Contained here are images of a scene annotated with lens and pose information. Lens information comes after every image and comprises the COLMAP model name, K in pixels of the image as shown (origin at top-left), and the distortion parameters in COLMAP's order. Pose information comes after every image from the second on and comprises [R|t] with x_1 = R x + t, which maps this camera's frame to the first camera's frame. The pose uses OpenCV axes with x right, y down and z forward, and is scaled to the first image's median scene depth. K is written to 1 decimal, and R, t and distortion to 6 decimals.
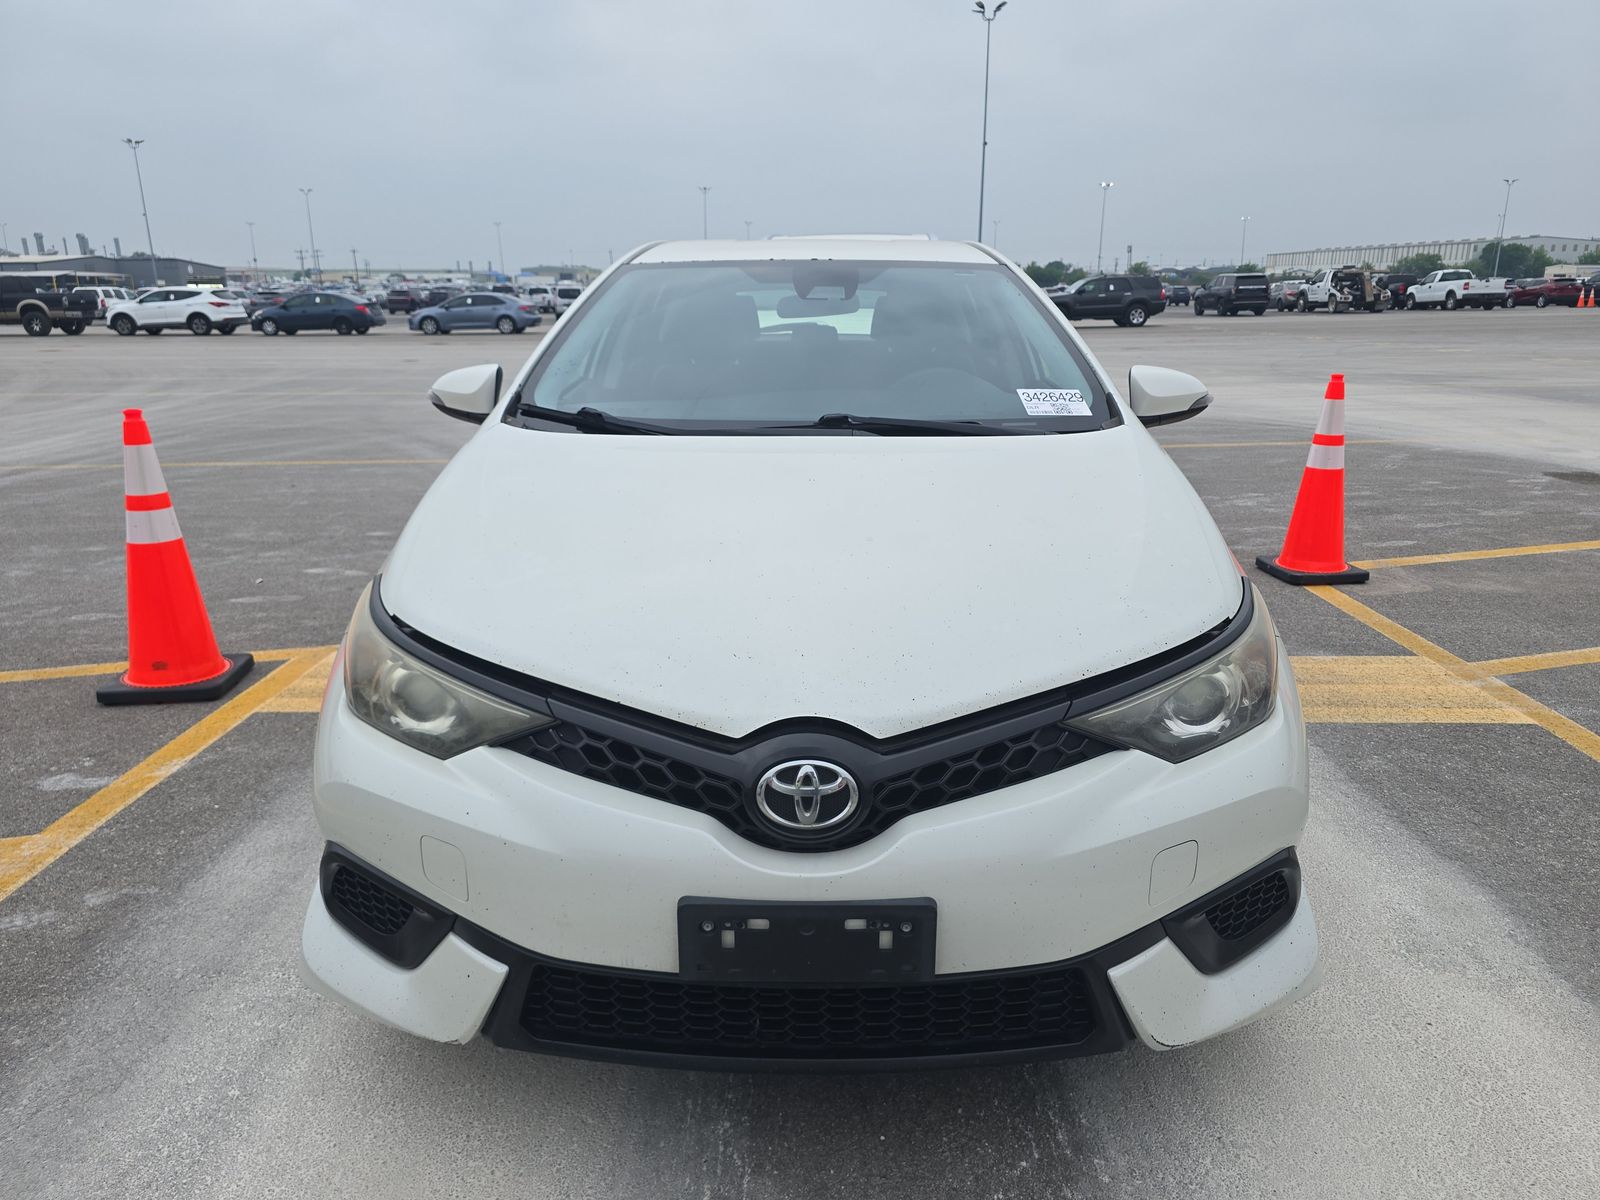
lens RADIAL K [[1116.1, 0, 799.8], [0, 1116.1, 579.5], [0, 0, 1]] dist [0.027090, -0.001578]
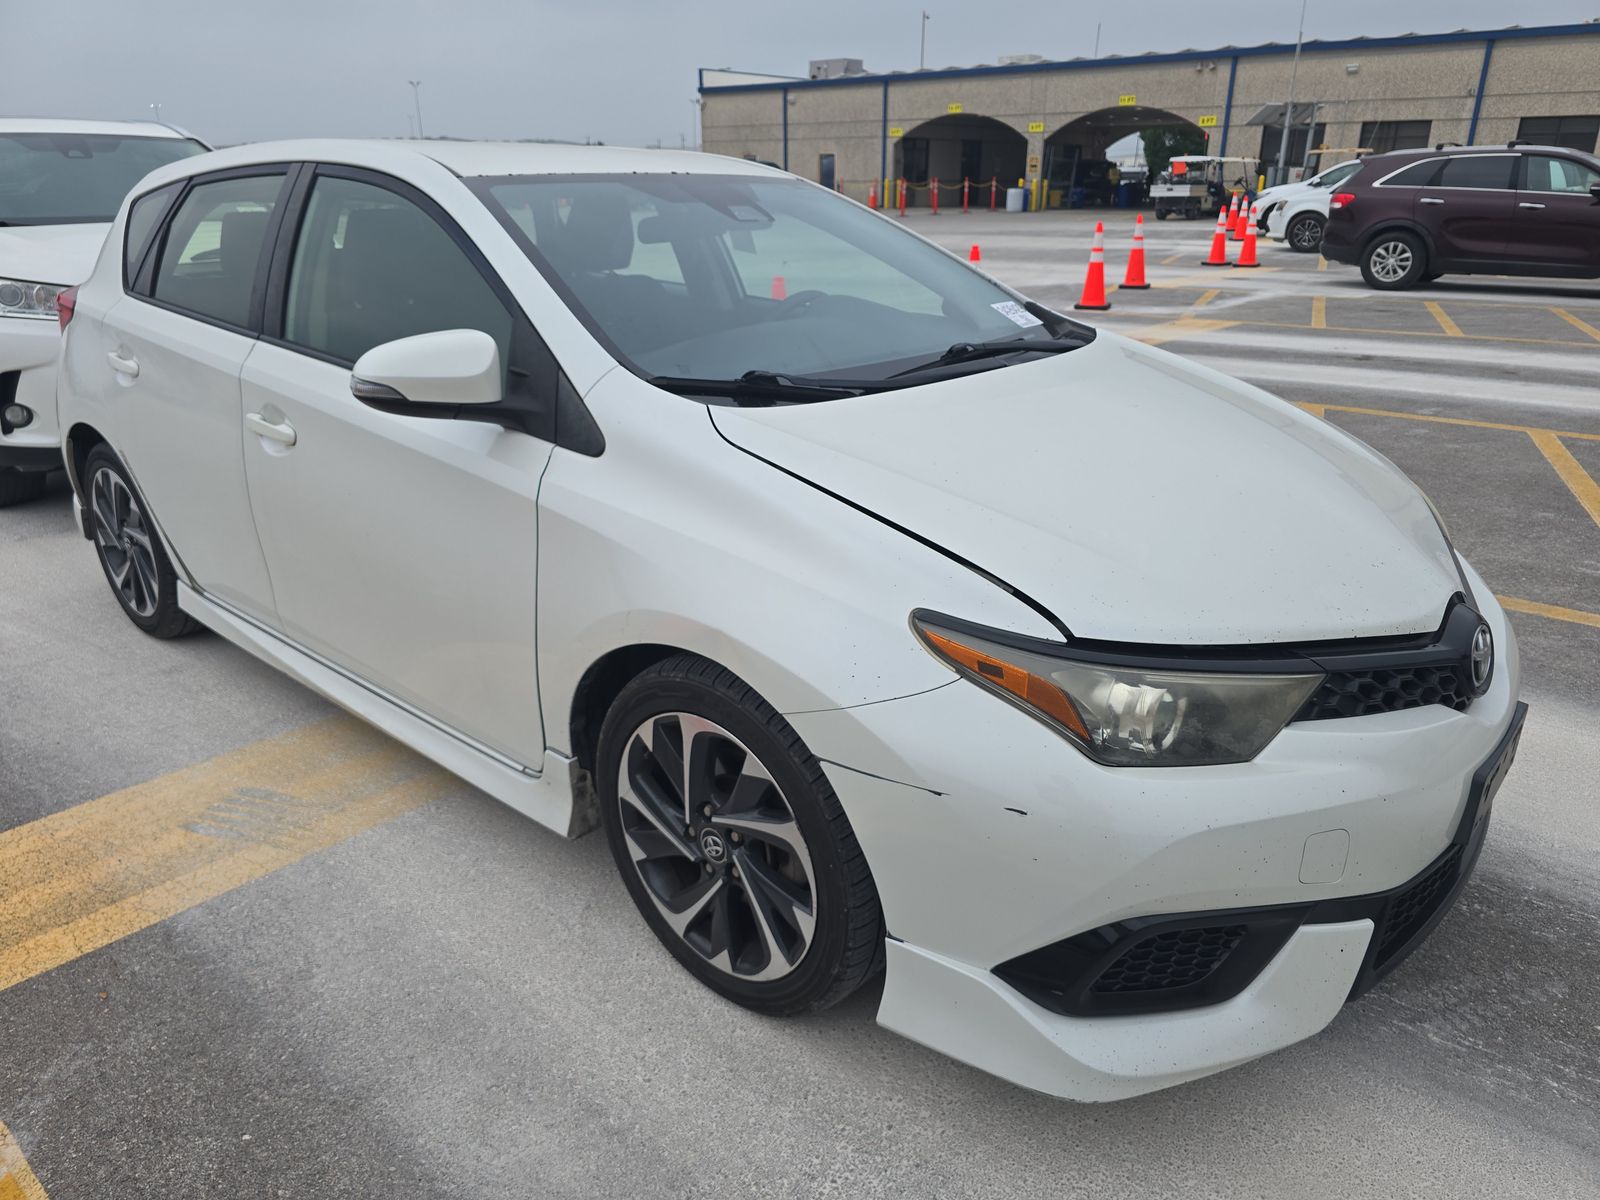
lens RADIAL K [[1116.1, 0, 799.8], [0, 1116.1, 579.5], [0, 0, 1]] dist [0.027090, -0.001578]
pose [[0.694164, -0.261749, 0.670540, -0.648159], [0.205381, 0.964841, 0.164014, -0.114659], [-0.689895, 0.023863, 0.723516, 0.337078]]
